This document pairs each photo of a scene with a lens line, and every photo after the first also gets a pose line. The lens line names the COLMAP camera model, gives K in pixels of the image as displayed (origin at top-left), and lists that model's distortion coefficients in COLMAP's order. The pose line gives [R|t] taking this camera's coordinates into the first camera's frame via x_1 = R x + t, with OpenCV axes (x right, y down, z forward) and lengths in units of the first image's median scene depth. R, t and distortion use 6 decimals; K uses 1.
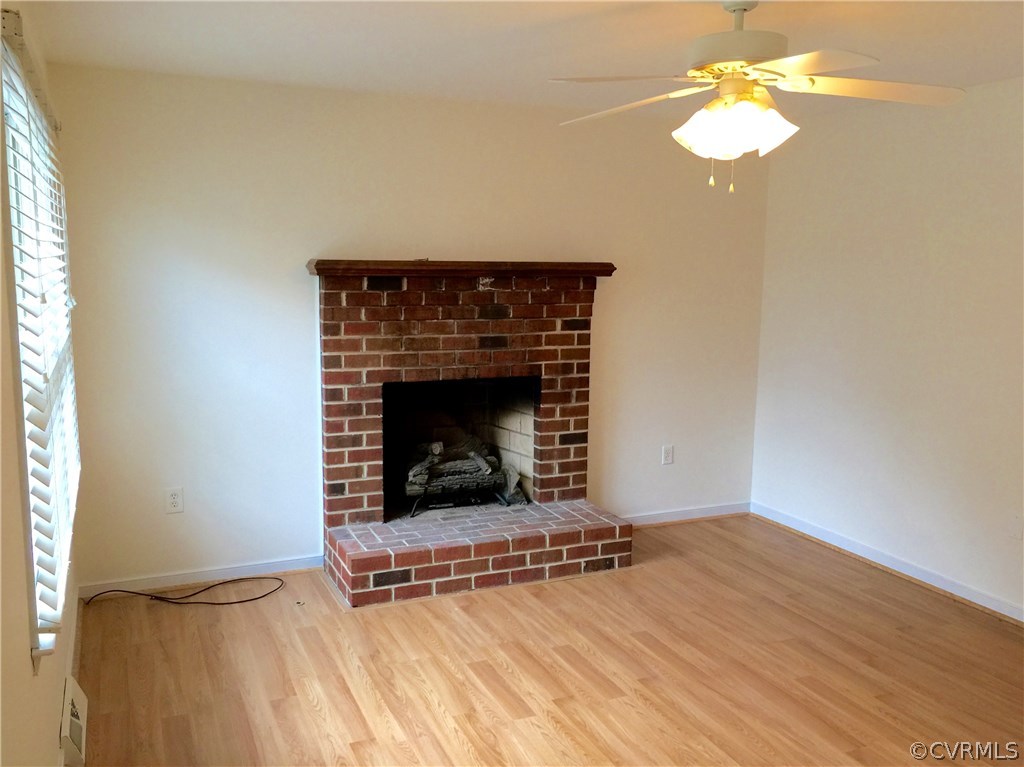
lens RADIAL K [[895.5, 0, 512.0], [0, 895.5, 383.5], [0, 0, 1]] dist [0.049391, -0.003920]
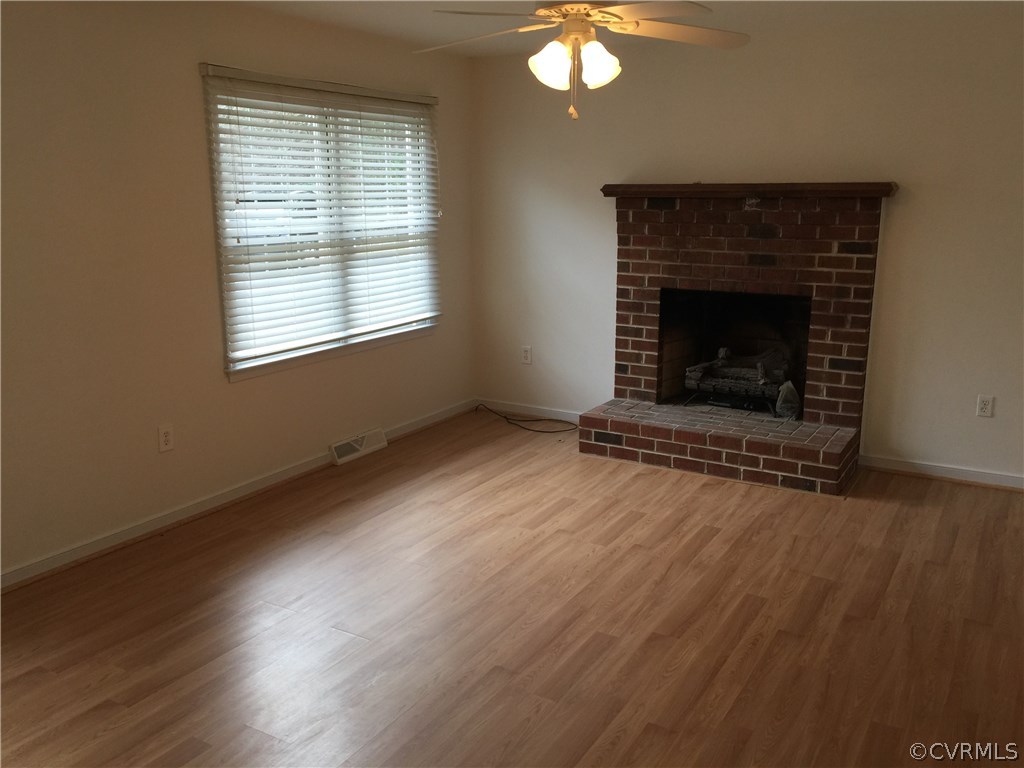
lens RADIAL K [[870.1, 0, 513.3], [0, 870.1, 374.4], [0, 0, 1]] dist [0.073221, -0.098221]
pose [[0.576803, 0.159879, -0.801085, 0.700005], [-0.105632, 0.987025, 0.120930, -0.006579], [0.810025, 0.014867, 0.586207, 0.155181]]
